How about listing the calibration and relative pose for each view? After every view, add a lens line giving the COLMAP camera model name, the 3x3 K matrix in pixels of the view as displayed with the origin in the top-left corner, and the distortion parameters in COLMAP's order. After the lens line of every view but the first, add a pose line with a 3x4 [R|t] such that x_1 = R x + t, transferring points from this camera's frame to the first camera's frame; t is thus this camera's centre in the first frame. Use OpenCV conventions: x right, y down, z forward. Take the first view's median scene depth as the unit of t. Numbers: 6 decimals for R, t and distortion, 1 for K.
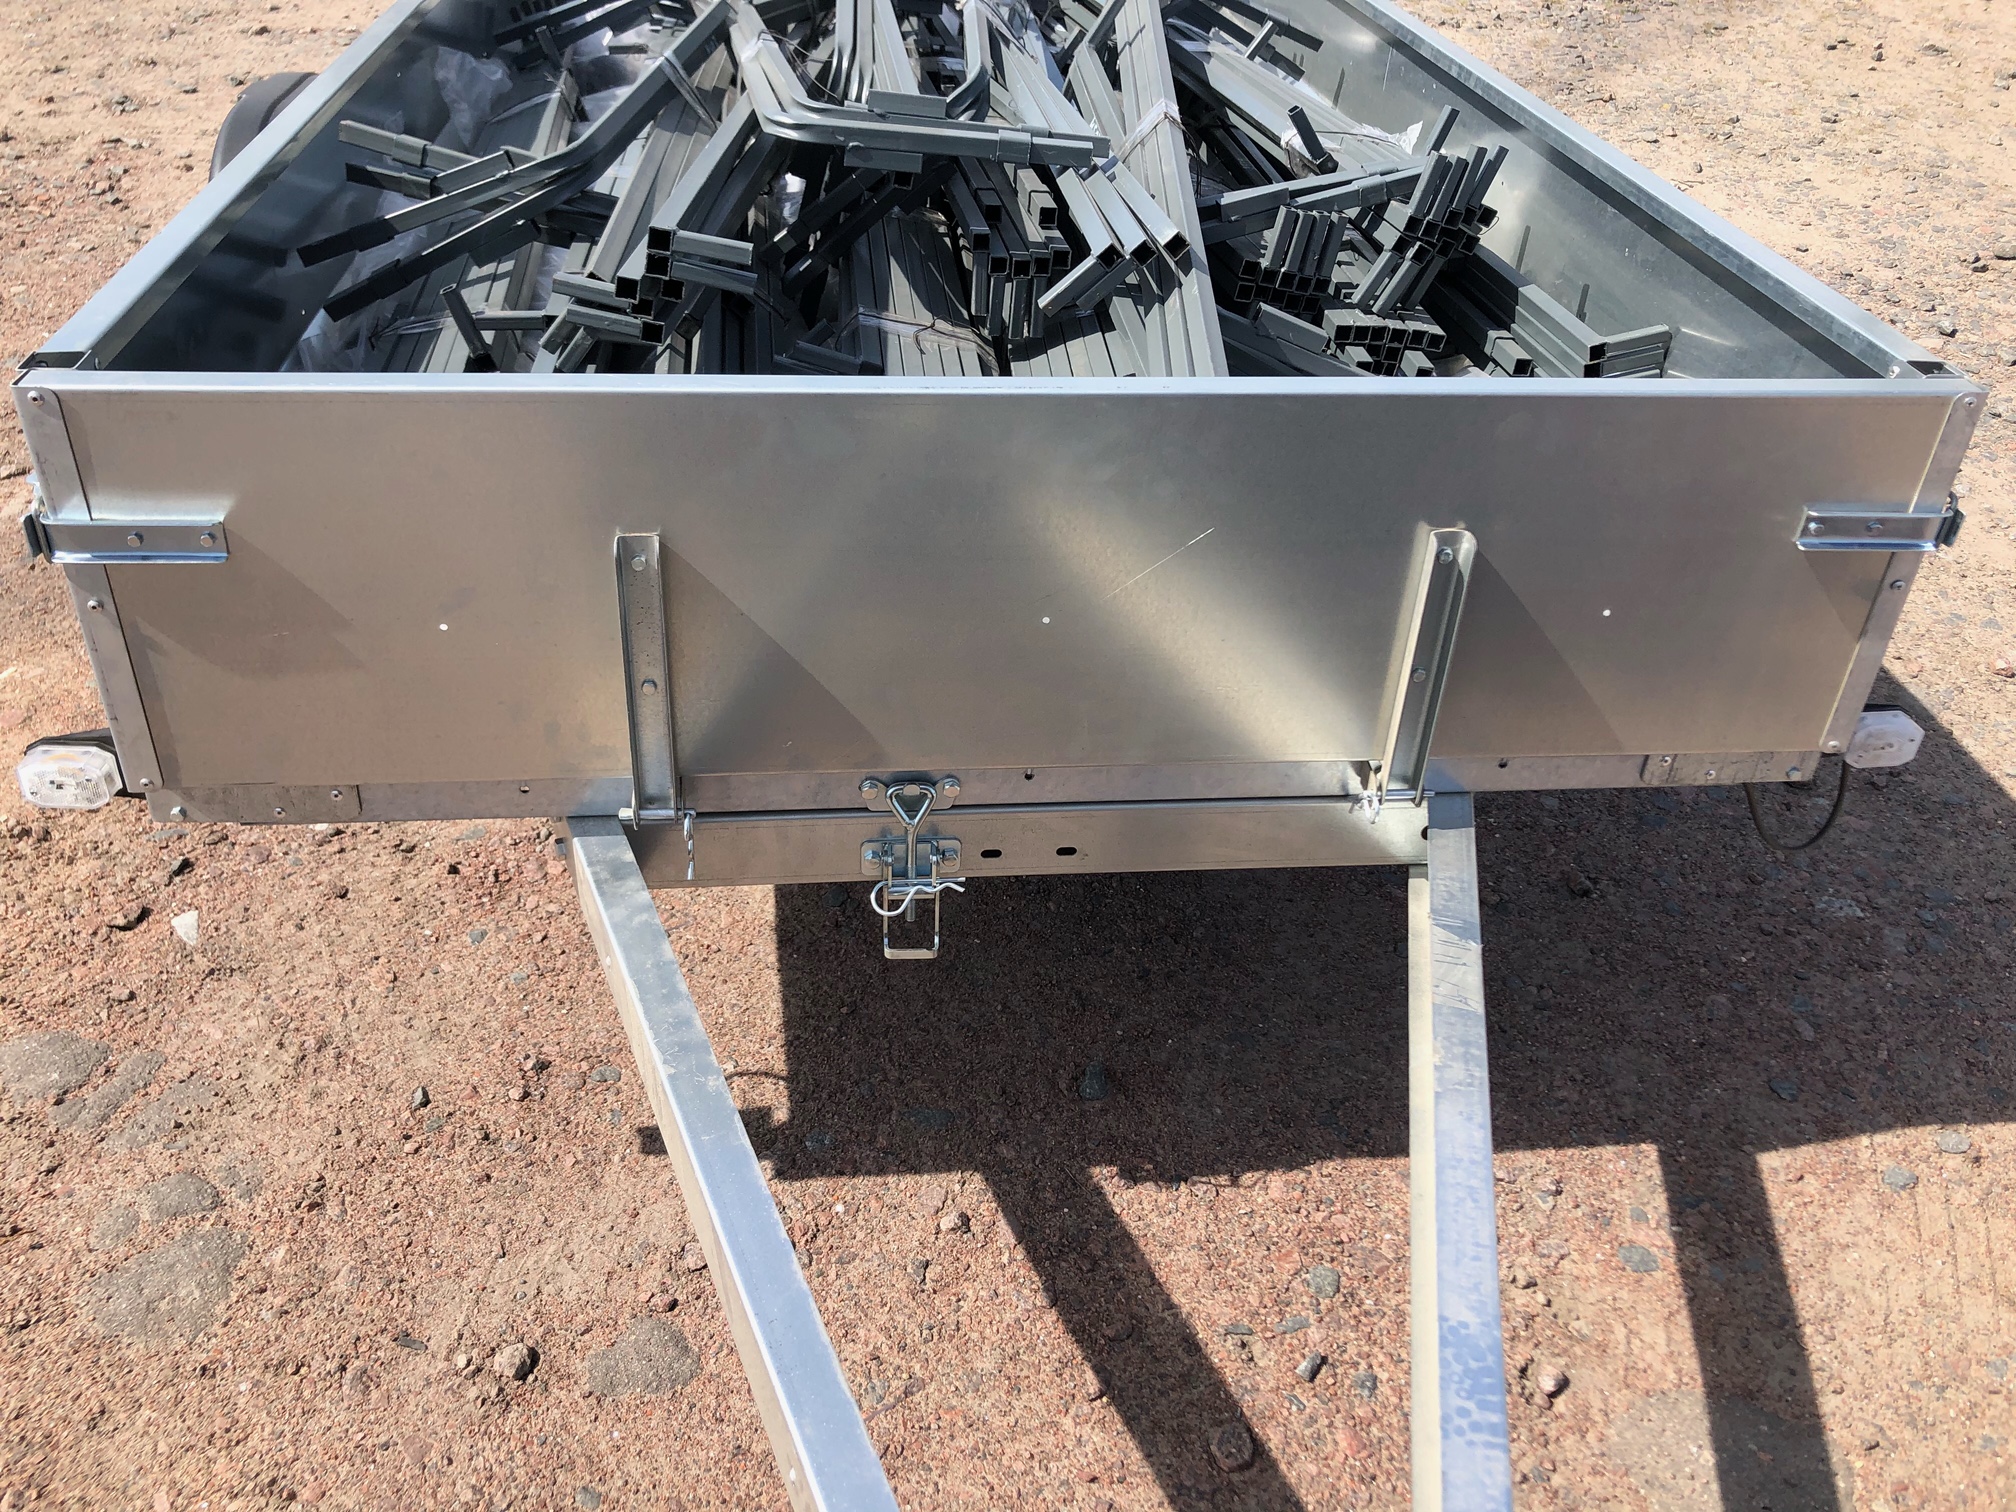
lens RADIAL K [[1643.7, 0, 997.1], [0, 1643.7, 749.9], [0, 0, 1]] dist [0.007275, 0.003108]
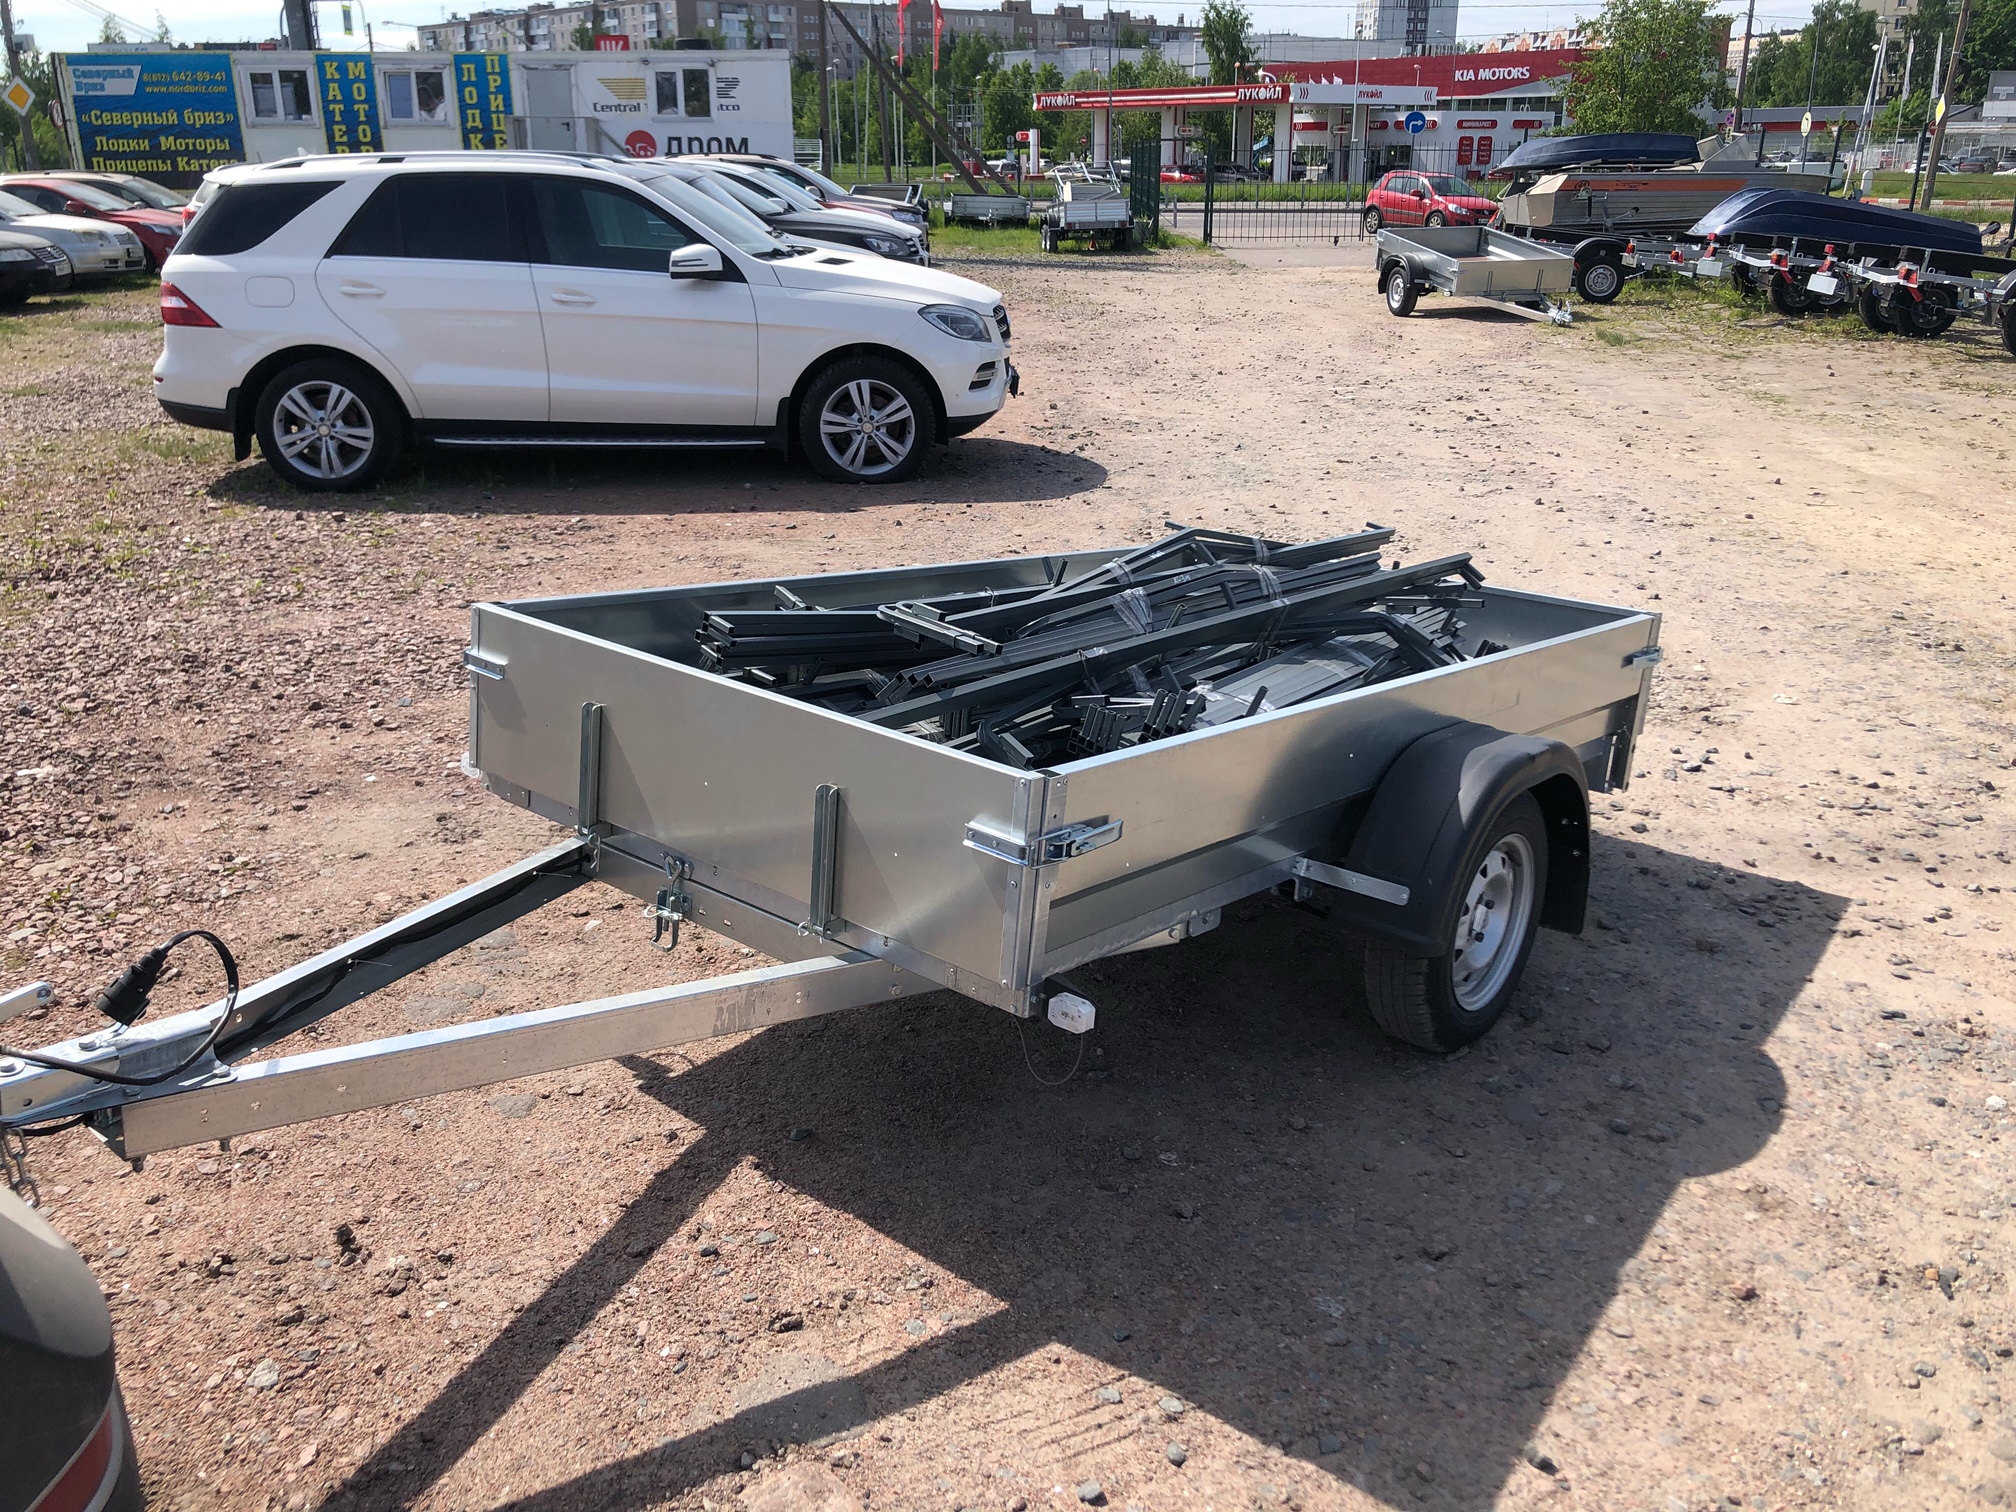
lens RADIAL K [[1643.7, 0, 997.1], [0, 1643.7, 749.9], [0, 0, 1]] dist [0.007275, 0.003108]
pose [[0.694833, 0.201609, -0.690334, 1.439419], [-0.447168, 0.872900, -0.195156, 0.107985], [0.563247, 0.444296, 0.696673, -0.275843]]
